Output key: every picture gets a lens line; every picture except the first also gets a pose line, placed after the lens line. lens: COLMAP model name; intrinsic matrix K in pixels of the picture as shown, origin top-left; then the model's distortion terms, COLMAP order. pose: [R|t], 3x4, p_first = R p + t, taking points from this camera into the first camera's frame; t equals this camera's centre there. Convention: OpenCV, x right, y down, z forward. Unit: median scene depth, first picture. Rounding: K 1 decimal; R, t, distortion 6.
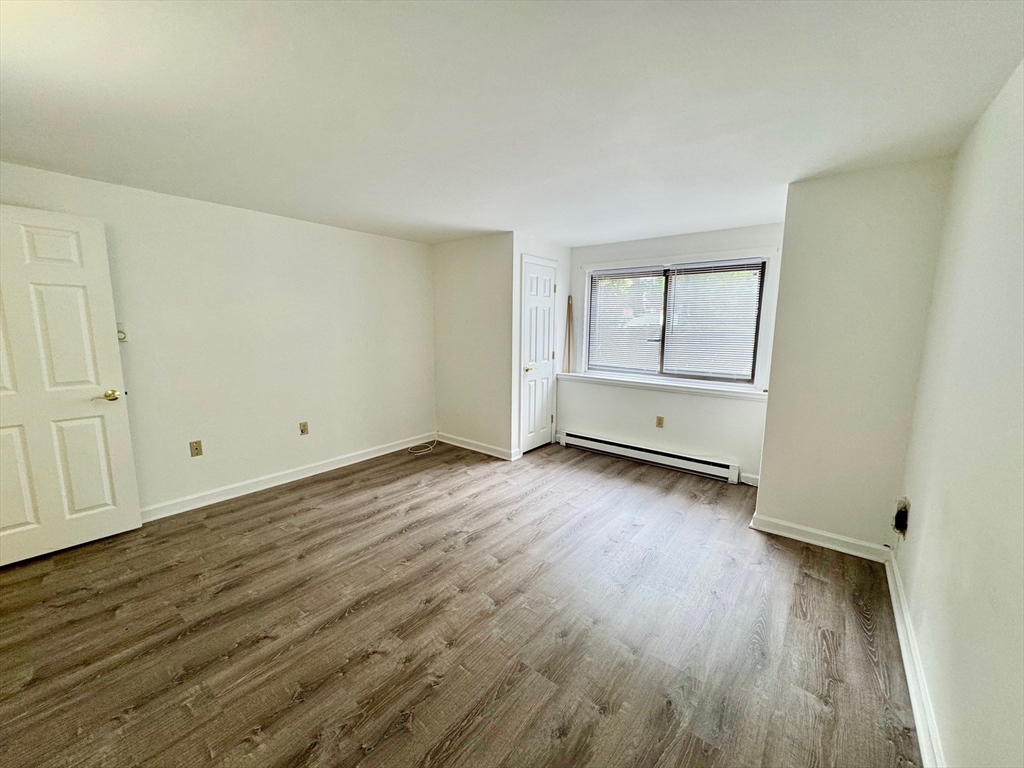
lens RADIAL K [[407.3, 0, 508.4], [0, 407.3, 384.4], [0, 0, 1]] dist [0.001390, 0.000229]
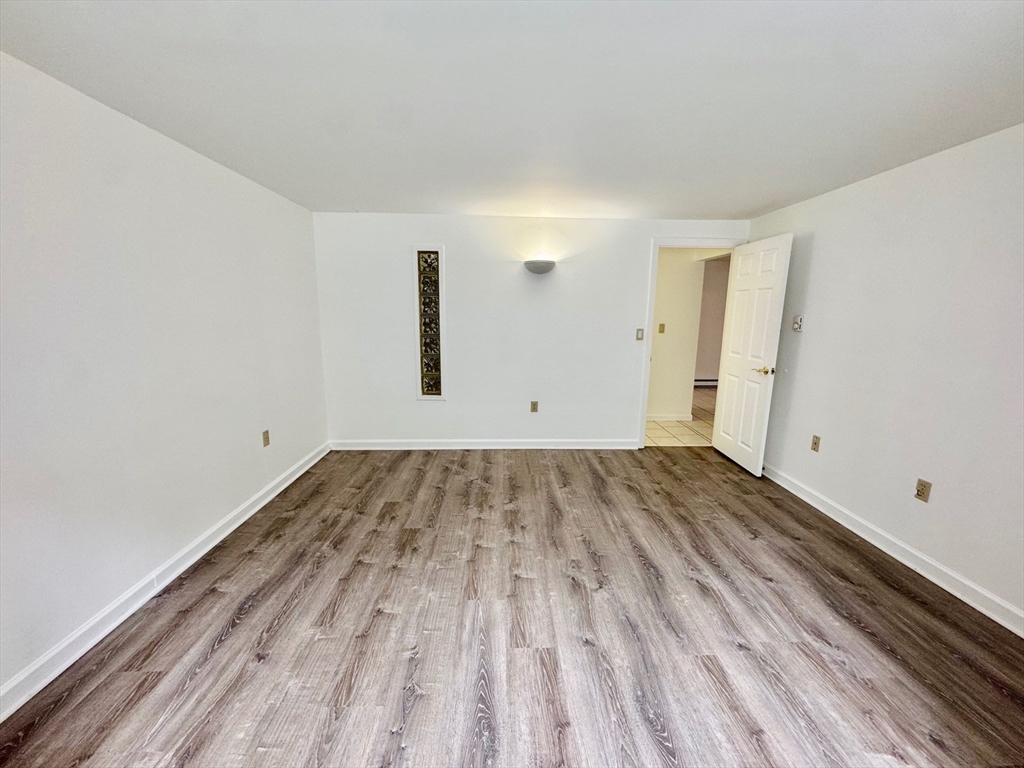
lens RADIAL K [[407.3, 0, 512.8], [0, 407.3, 383.5], [0, 0, 1]] dist [0.001390, 0.000229]
pose [[-0.758868, 0.100672, -0.643416, 0.487501], [-0.114005, 0.952188, 0.283446, -0.209669], [0.641188, 0.288450, -0.711108, 1.408394]]
